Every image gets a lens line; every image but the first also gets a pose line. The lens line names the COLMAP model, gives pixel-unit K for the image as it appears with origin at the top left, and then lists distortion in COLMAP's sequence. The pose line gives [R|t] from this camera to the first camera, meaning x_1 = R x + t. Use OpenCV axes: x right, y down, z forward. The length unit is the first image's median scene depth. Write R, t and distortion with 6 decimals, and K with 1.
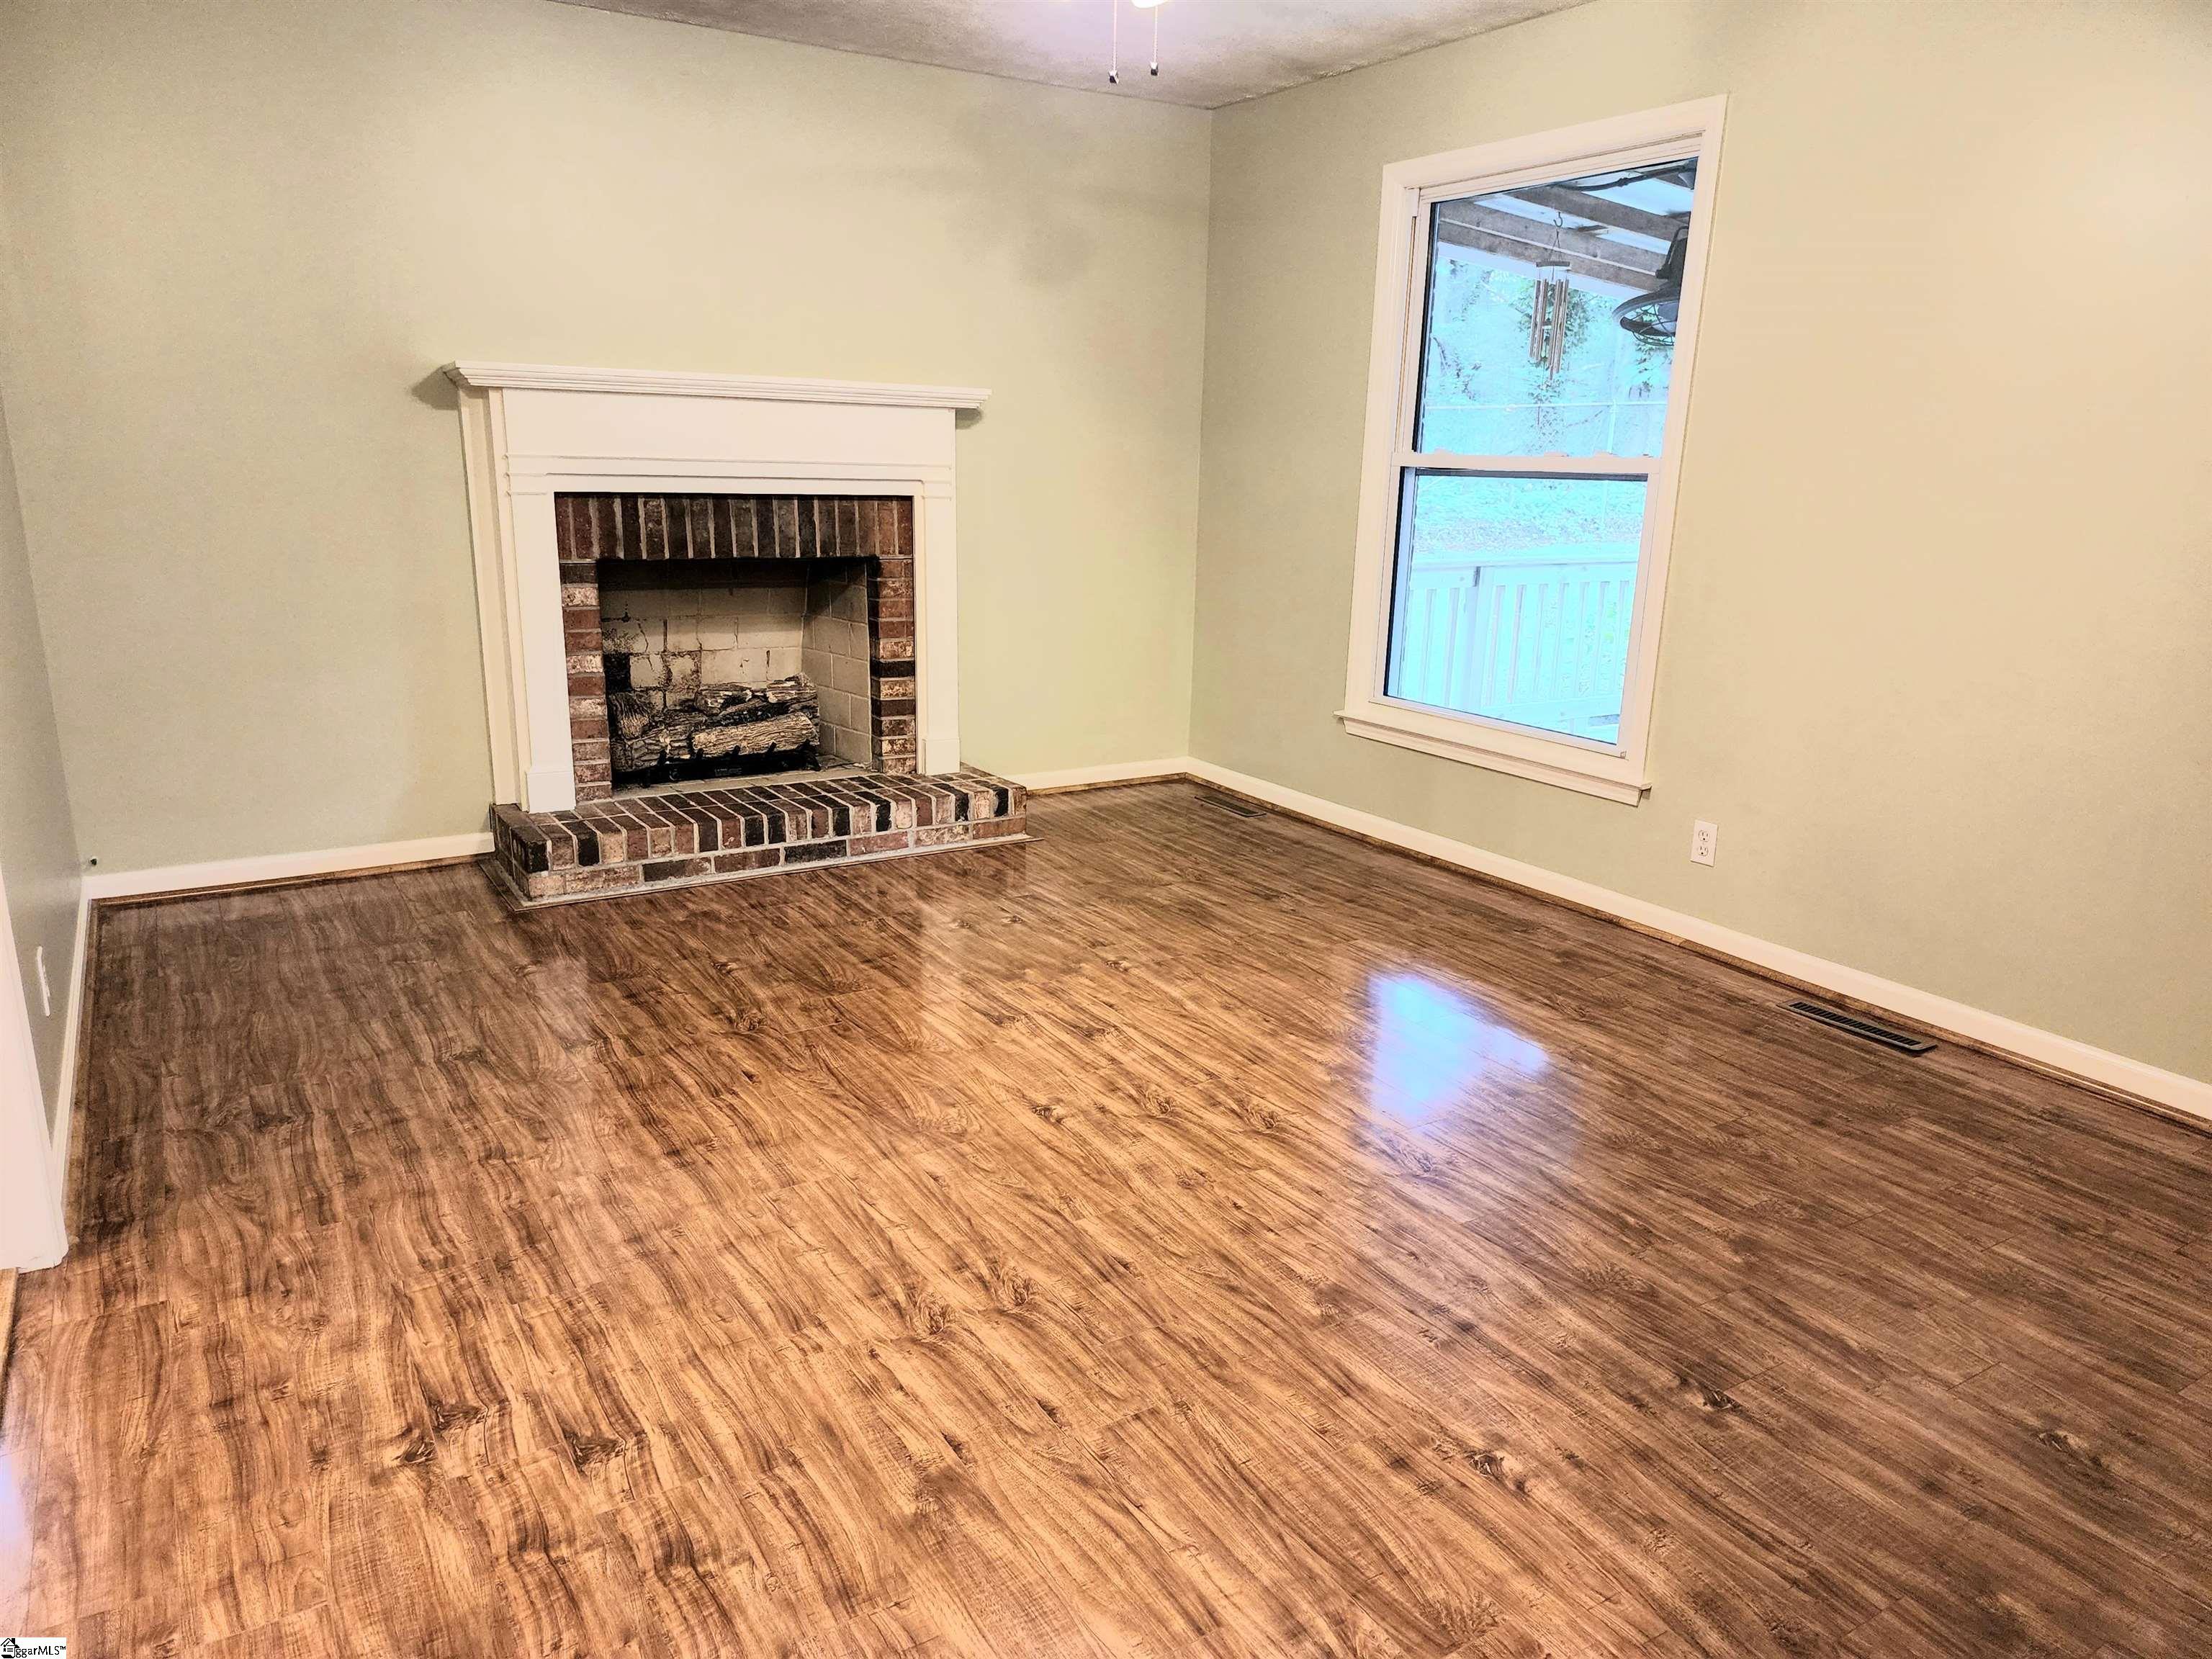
lens RADIAL K [[1476.6, 0, 1123.0], [0, 1476.6, 823.8], [0, 0, 1]] dist [0.090283, -0.088997]
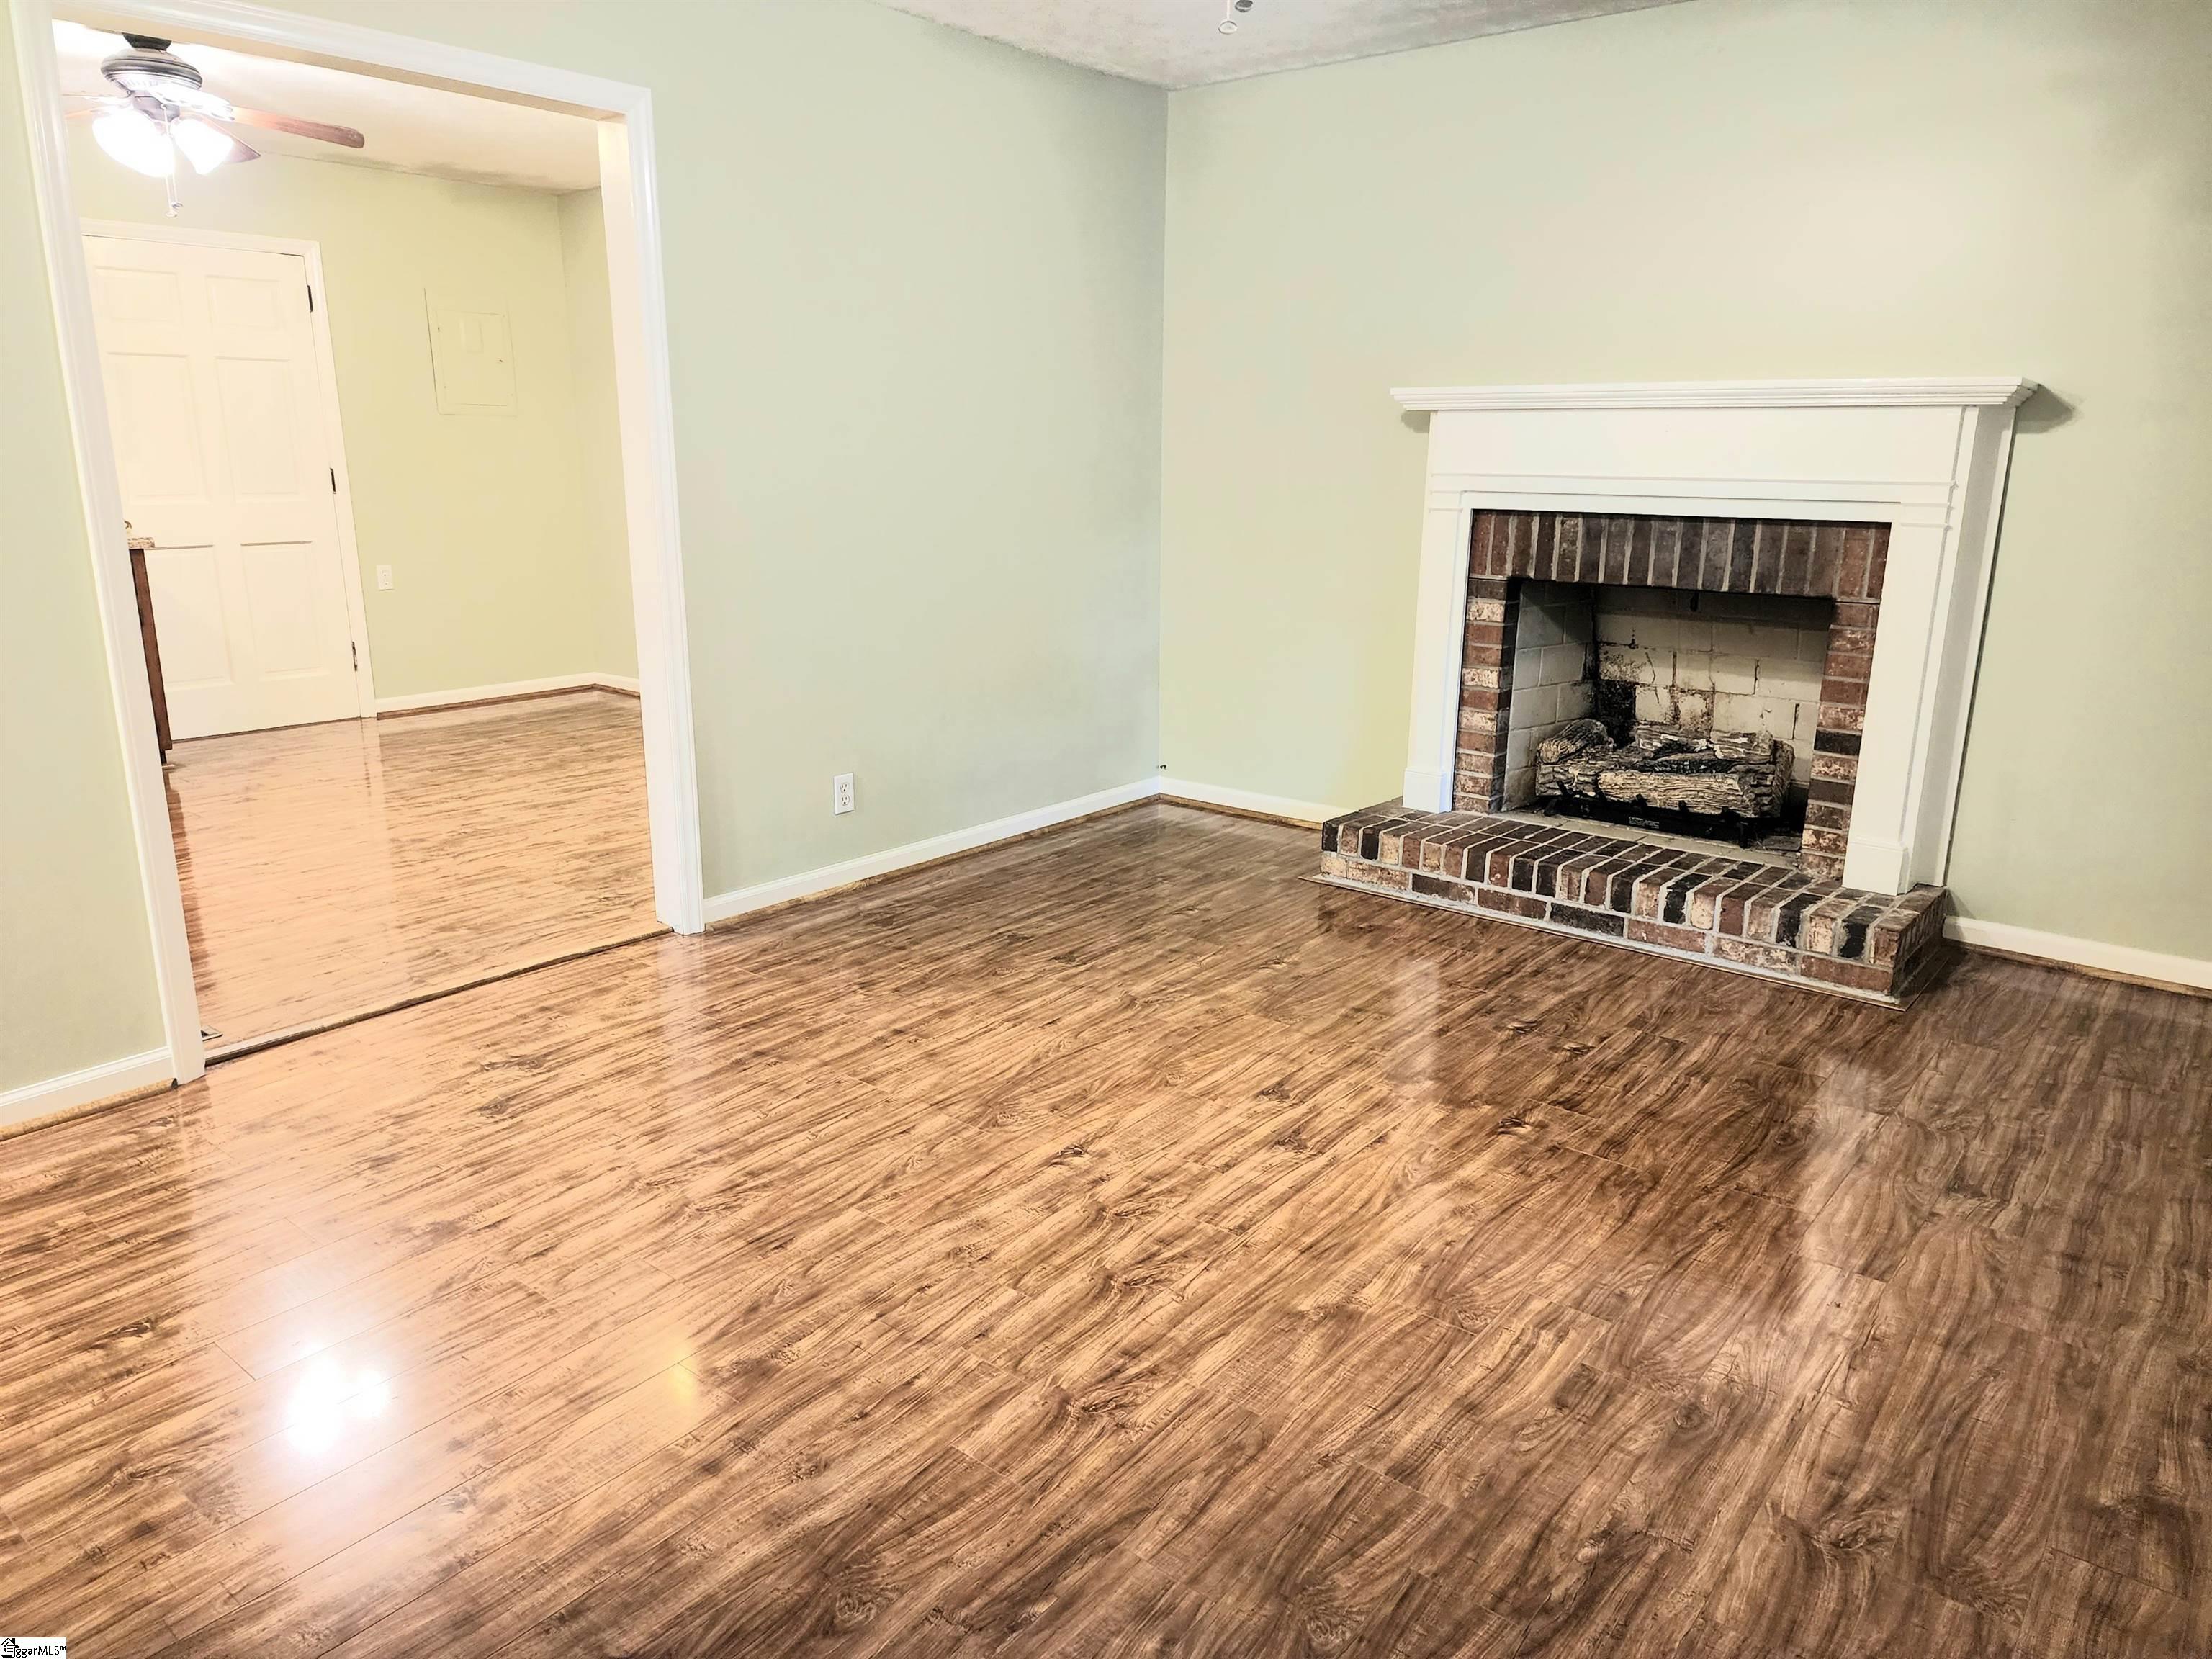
lens RADIAL K [[1476.6, 0, 1123.0], [0, 1476.6, 823.8], [0, 0, 1]] dist [0.090283, -0.088997]
pose [[0.320379, 0.218001, -0.921864, 0.520128], [-0.236163, 0.960813, 0.145138, -0.101529], [0.917379, 0.171211, 0.359308, 0.432329]]
